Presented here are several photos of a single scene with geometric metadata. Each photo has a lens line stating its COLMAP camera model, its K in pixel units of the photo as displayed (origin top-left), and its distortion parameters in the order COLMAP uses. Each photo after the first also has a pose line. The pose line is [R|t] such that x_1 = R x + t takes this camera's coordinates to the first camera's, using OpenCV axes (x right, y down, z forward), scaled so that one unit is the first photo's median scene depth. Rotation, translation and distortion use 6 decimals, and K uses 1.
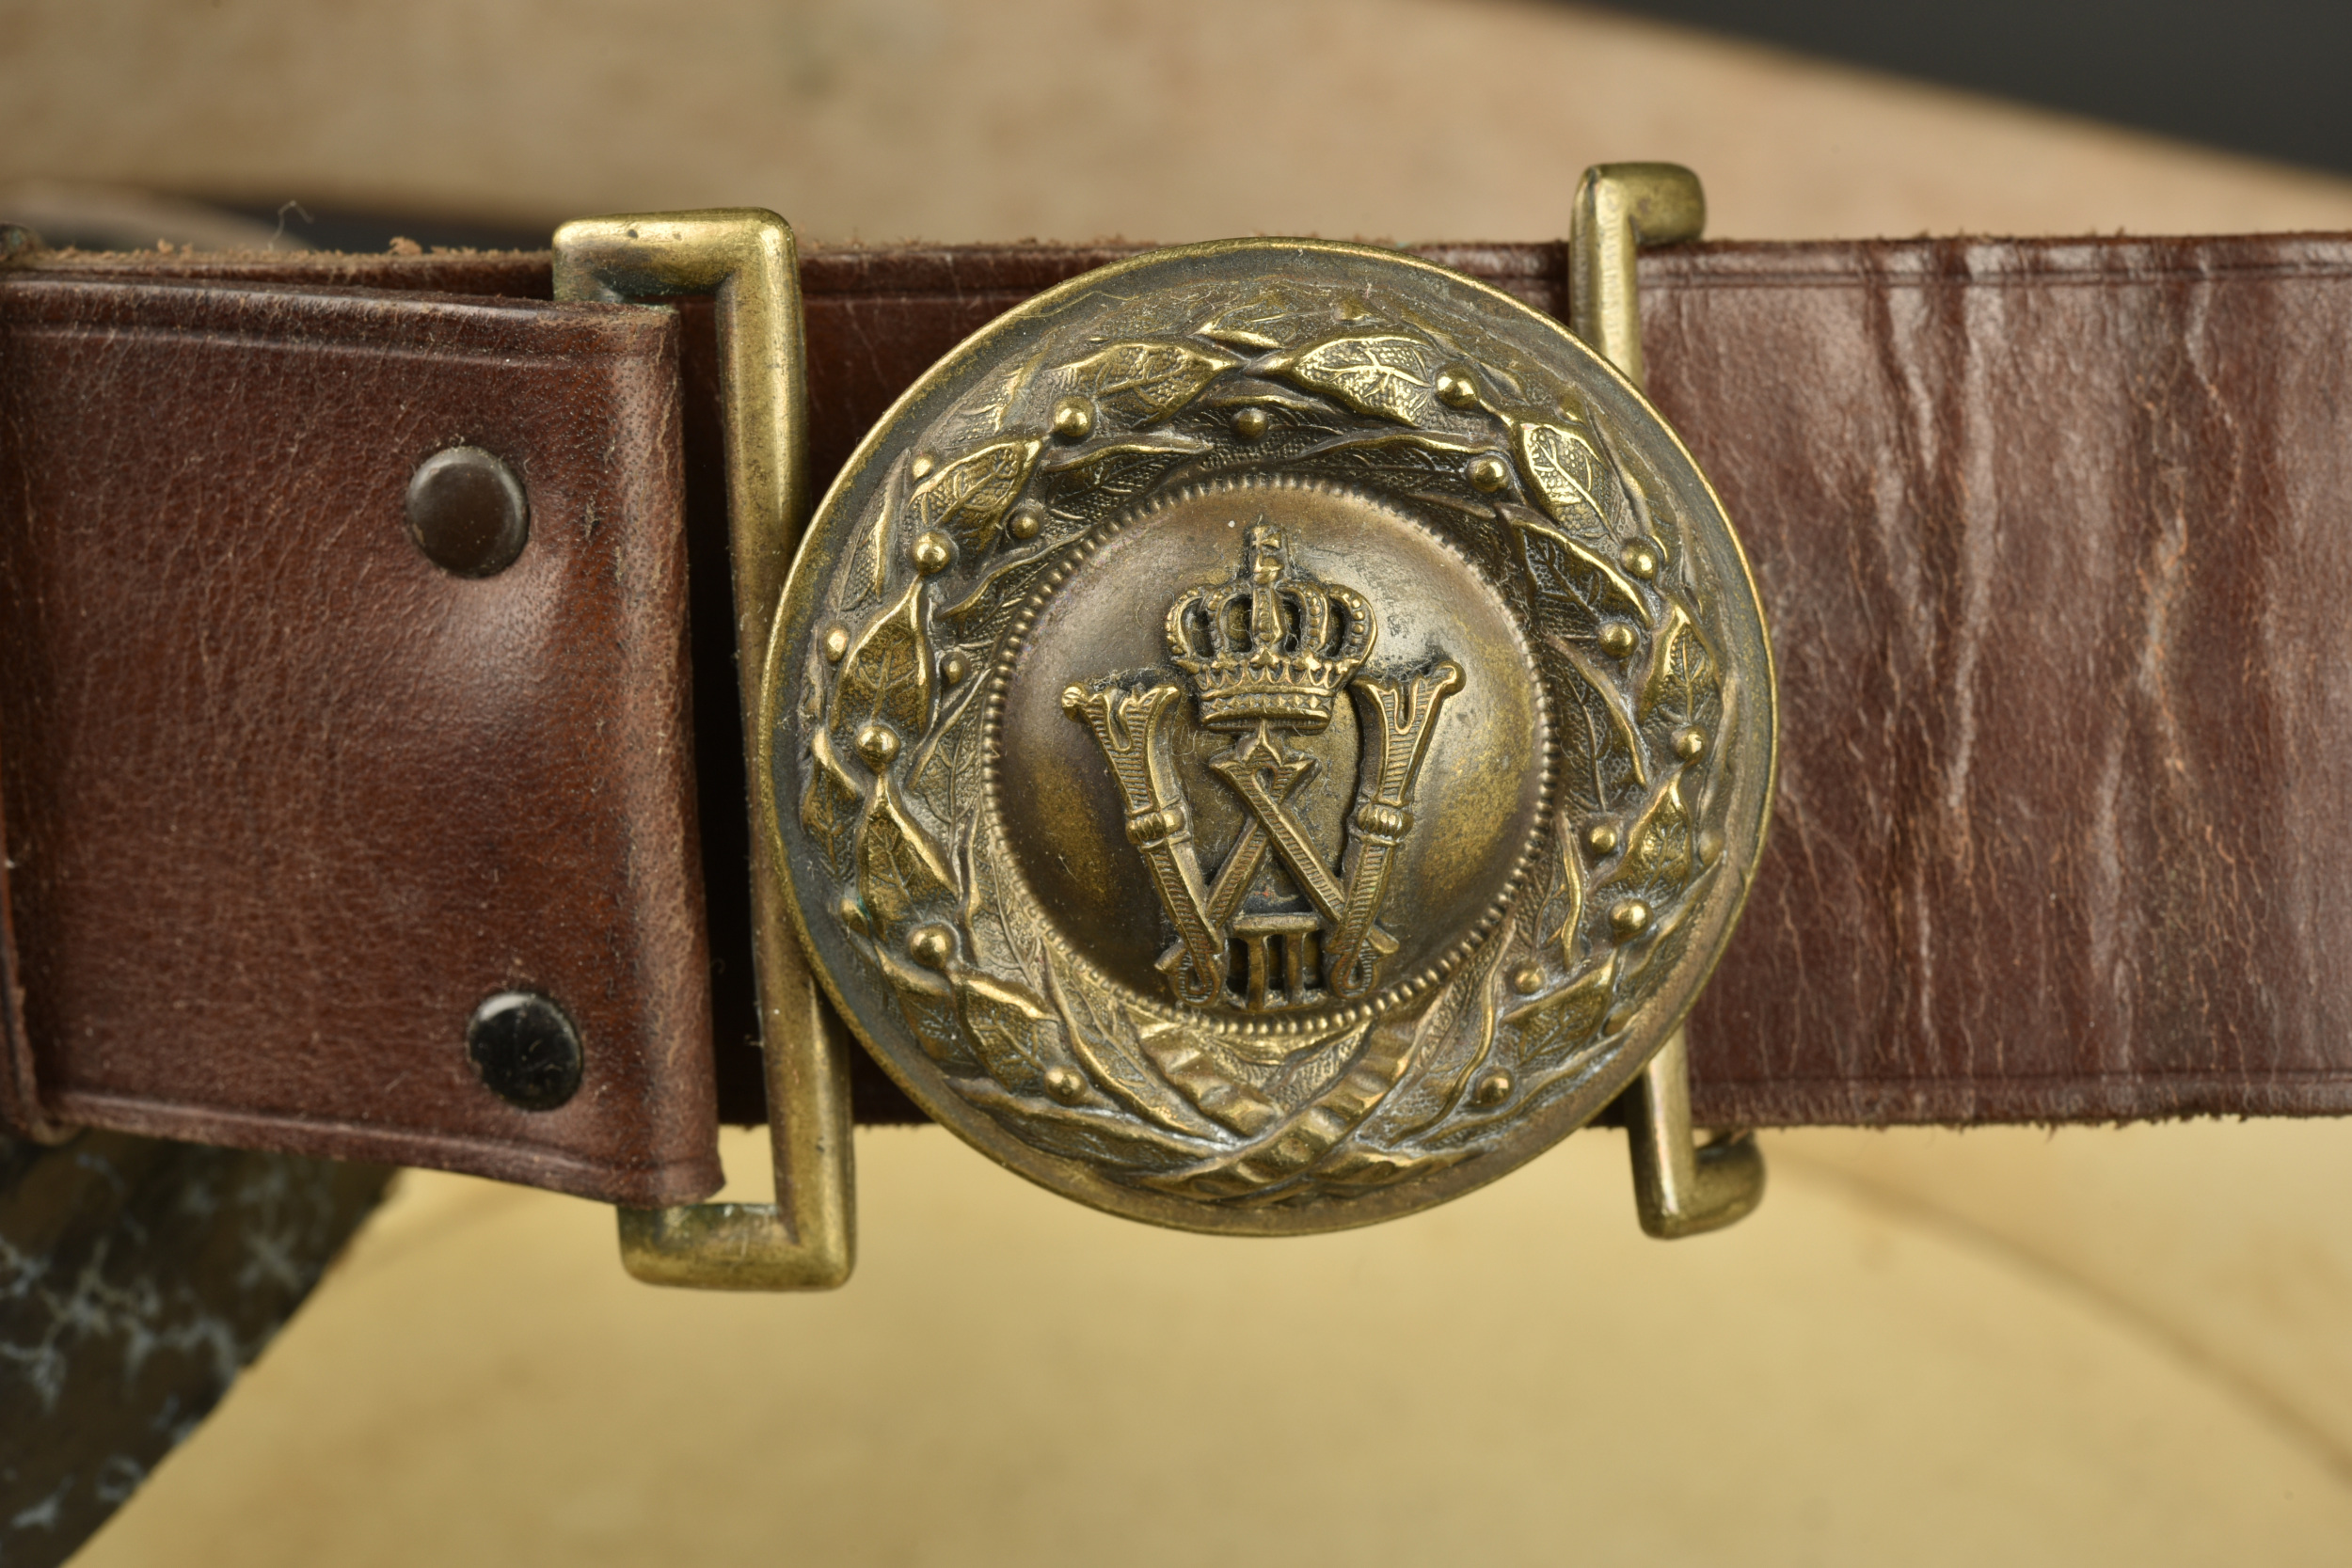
lens RADIAL K [[4403.9, 0, 1179.4], [0, 4403.9, 784.2], [0, 0, 1]] dist [0.033568, 0.000000]
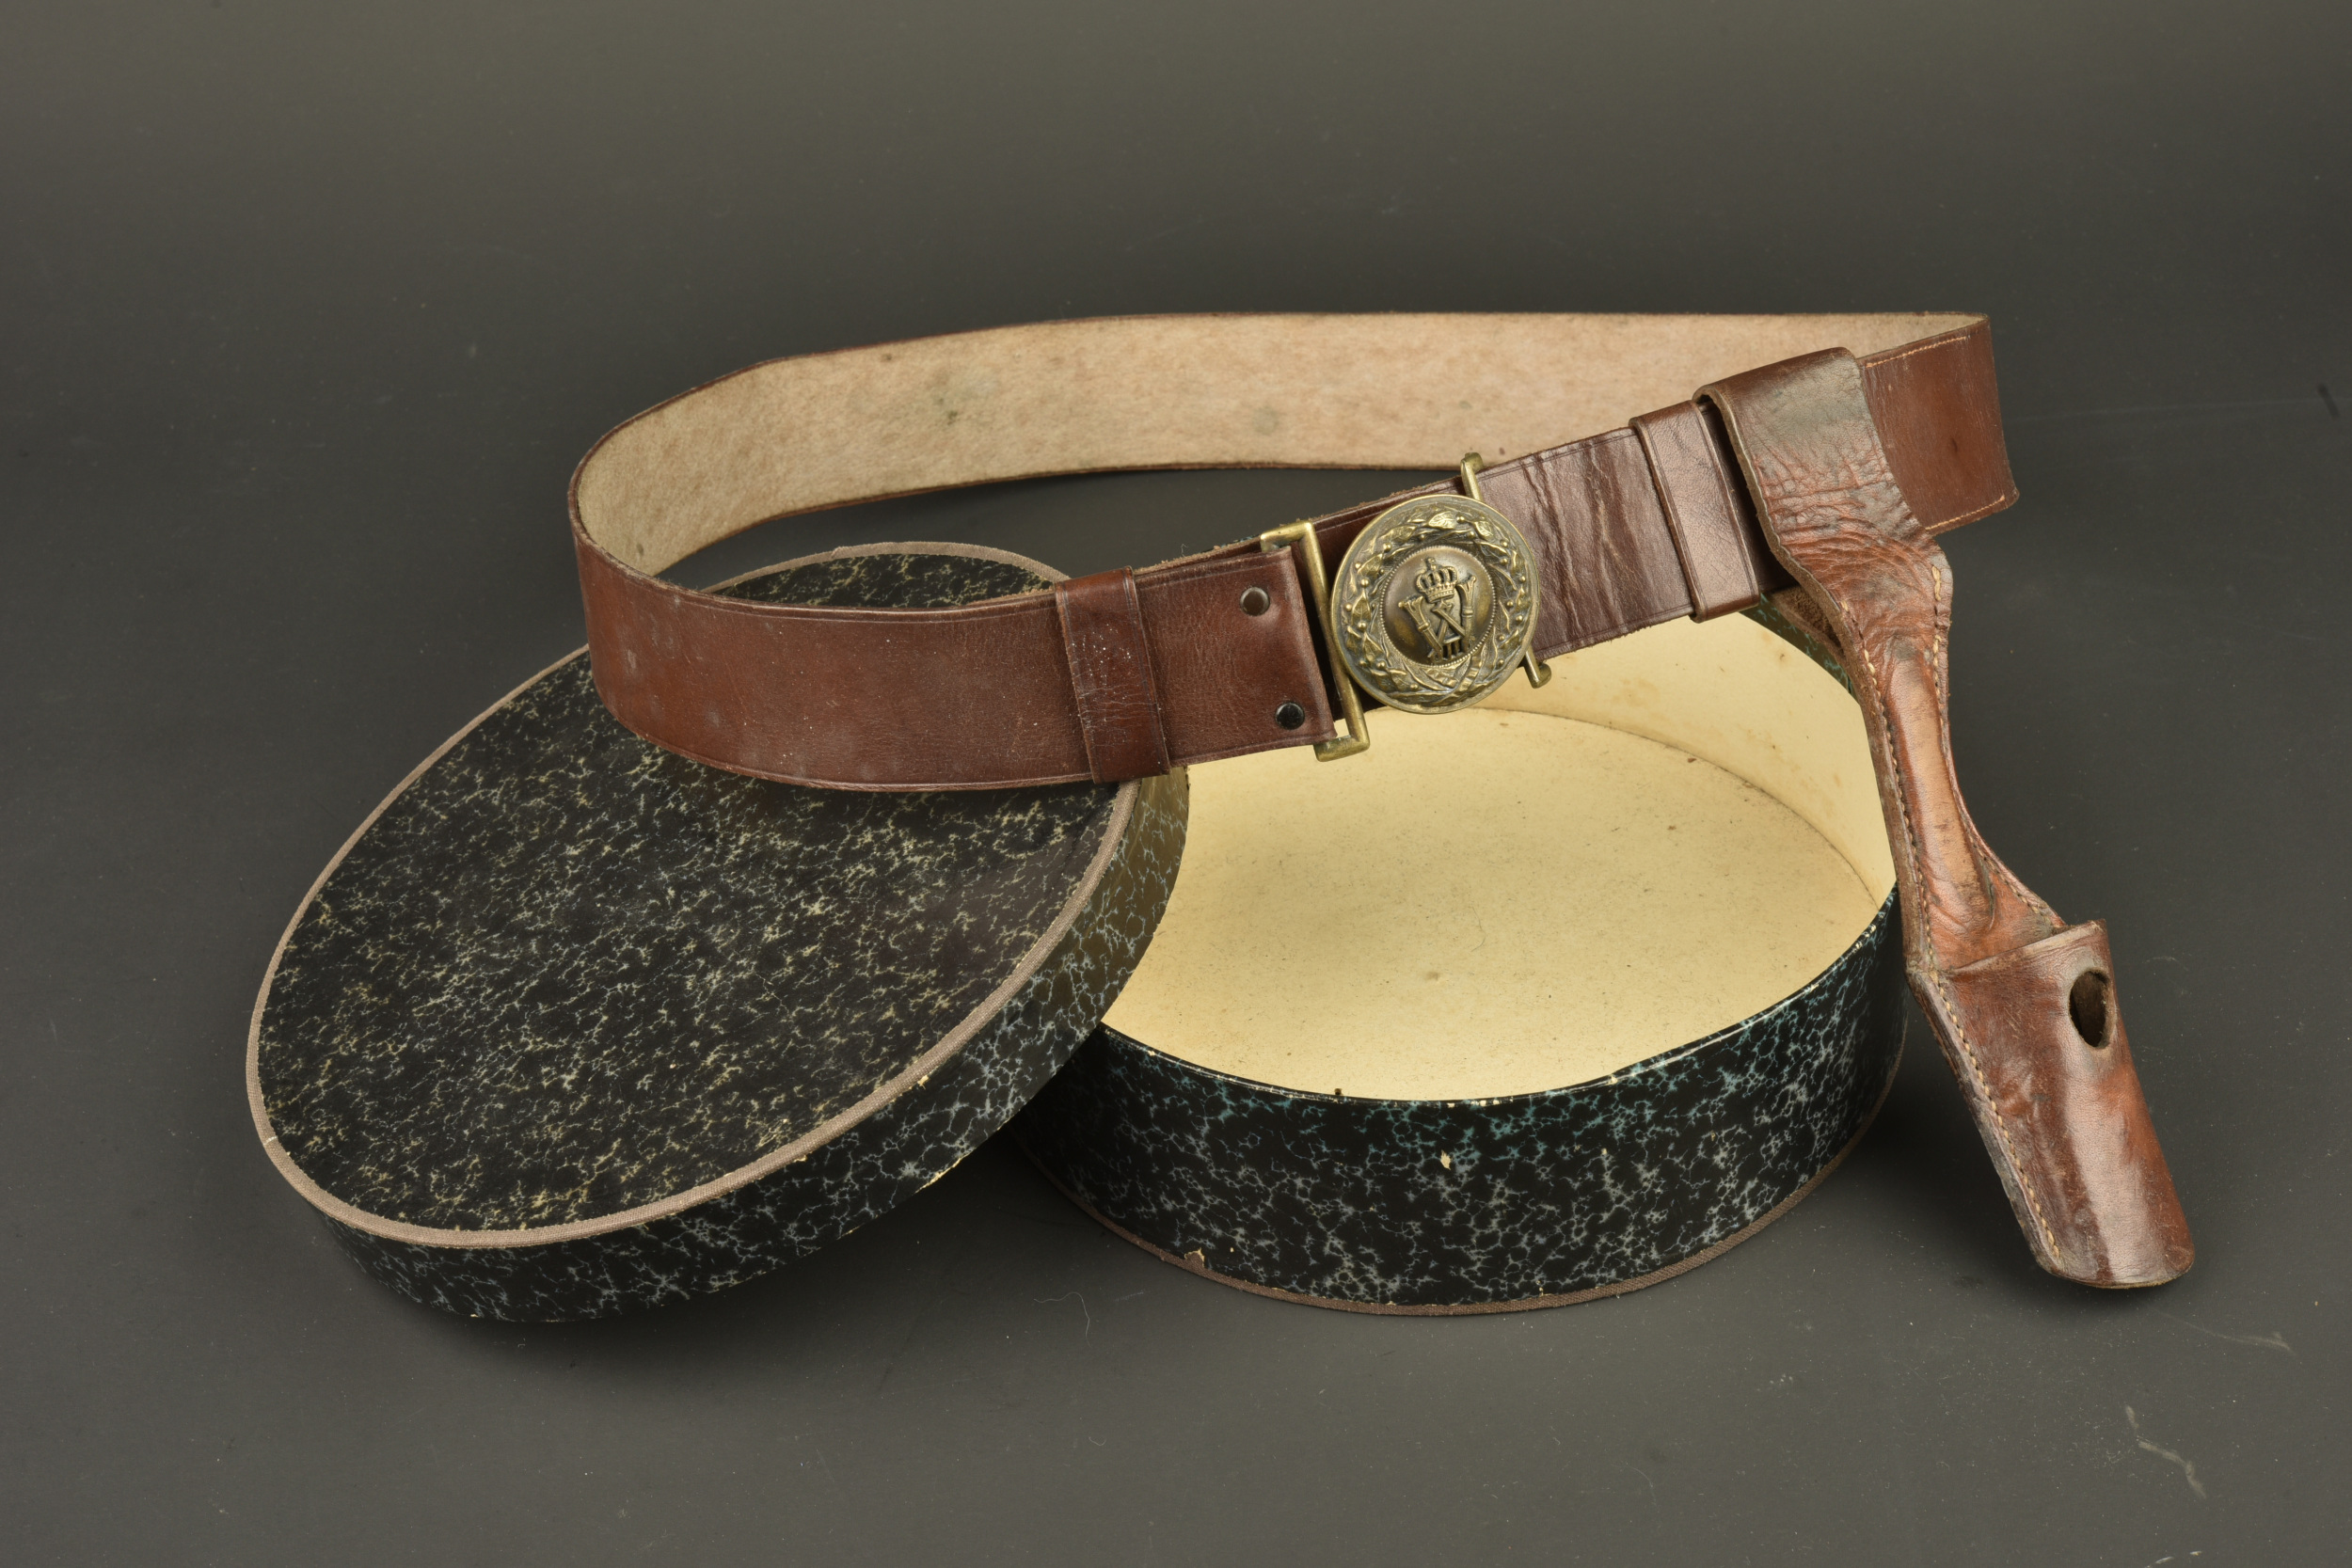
lens RADIAL K [[4403.9, 0, 1174.5], [0, 4403.9, 784.2], [0, 0, 1]] dist [0.033568, 0.000000]
pose [[0.940243, -0.274840, 0.201014, -1.208019], [0.267290, 0.961466, 0.064333, -0.196013], [-0.210949, -0.006759, 0.977474, -3.419362]]
